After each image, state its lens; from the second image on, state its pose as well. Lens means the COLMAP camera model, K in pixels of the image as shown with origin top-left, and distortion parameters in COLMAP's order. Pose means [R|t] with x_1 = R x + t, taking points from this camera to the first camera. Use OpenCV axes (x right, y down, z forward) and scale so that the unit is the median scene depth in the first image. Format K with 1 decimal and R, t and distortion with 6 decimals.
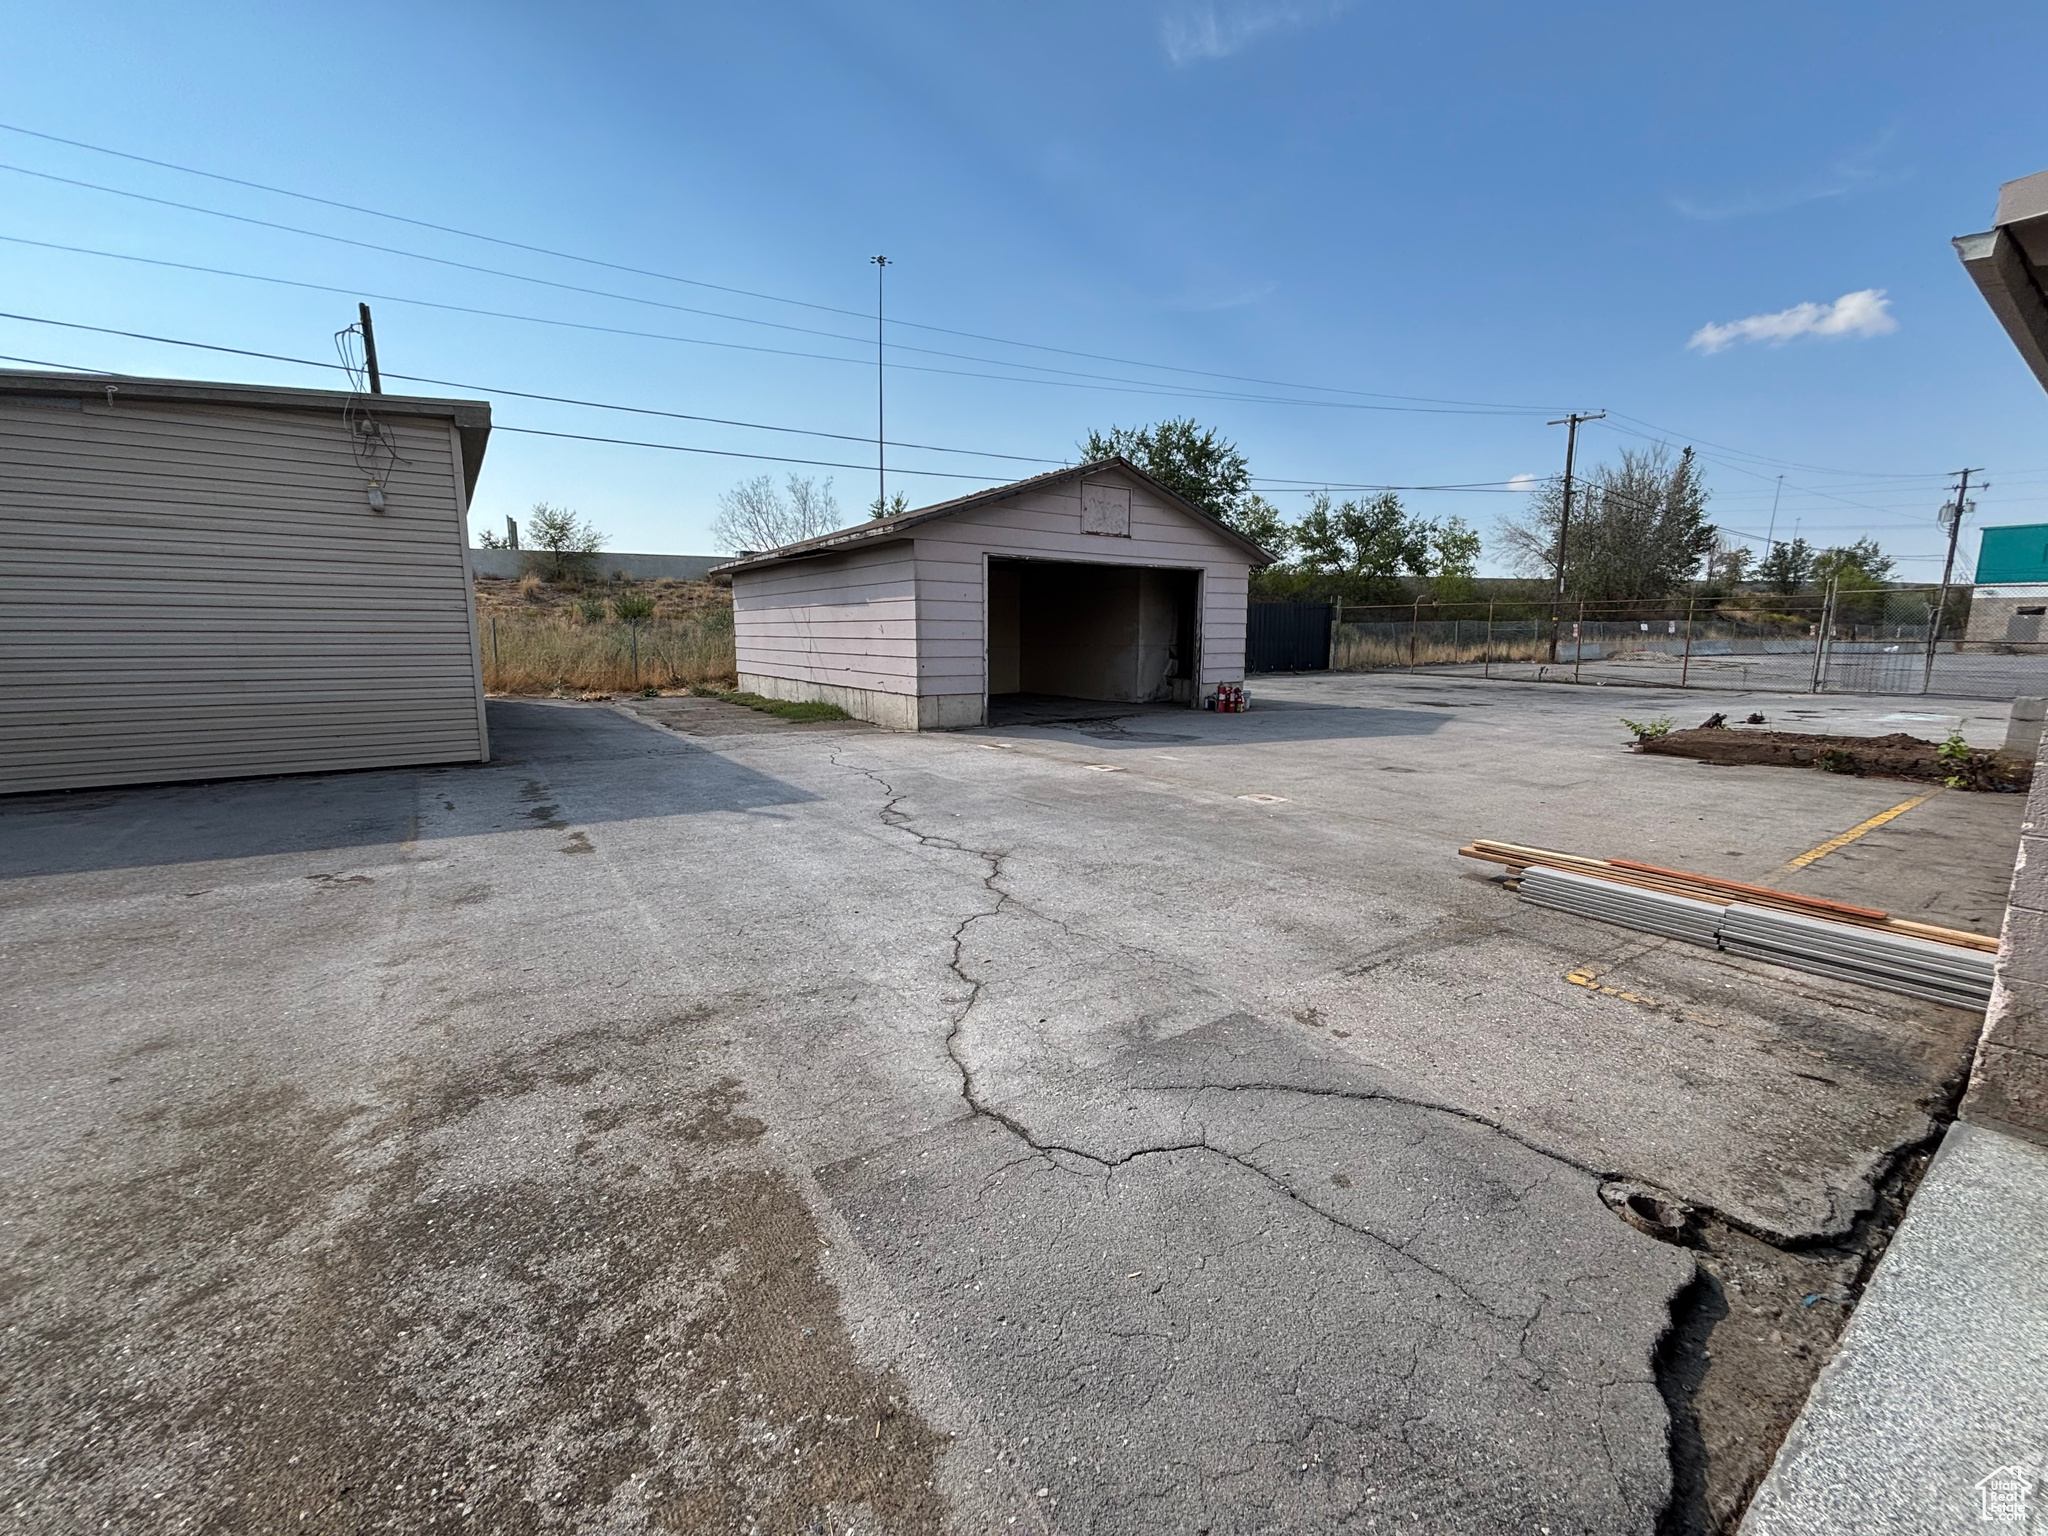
lens RADIAL K [[822.1, 0, 1034.3], [0, 822.1, 754.2], [0, 0, 1]] dist [-0.011252, 0.003187]
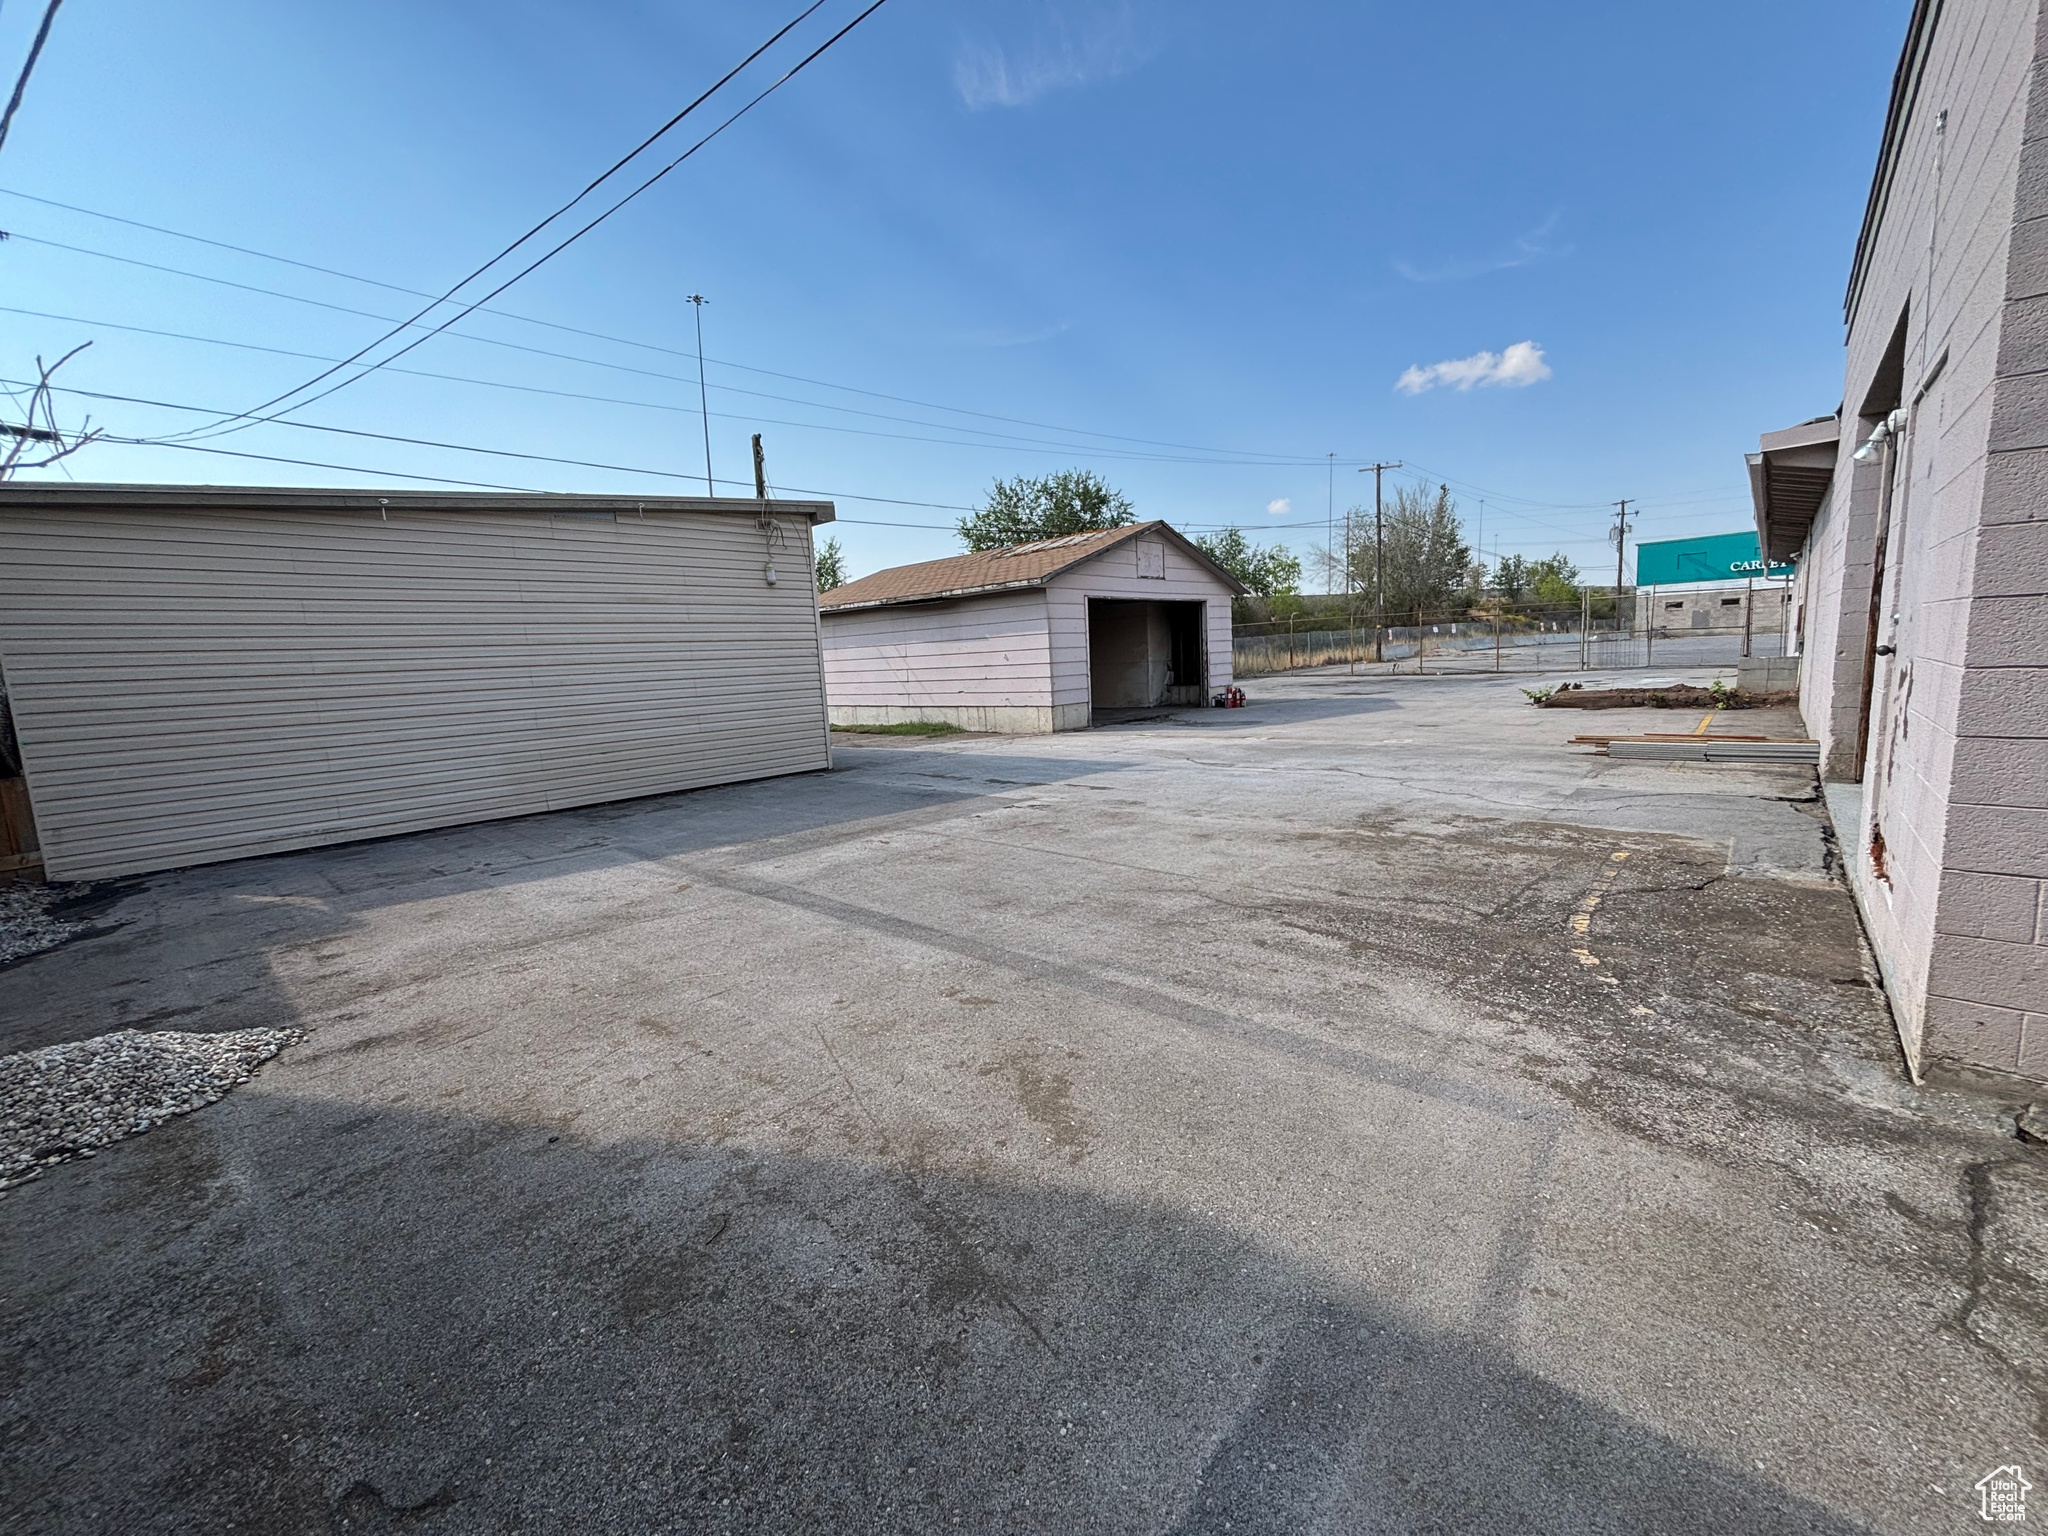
lens RADIAL K [[822.1, 0, 1010.4], [0, 822.1, 780.4], [0, 0, 1]] dist [-0.011252, 0.003187]
pose [[0.974196, -0.083586, 0.209655, -0.197730], [0.083918, 0.996446, 0.007324, 0.013048], [-0.209522, 0.010459, 0.977748, -0.110386]]
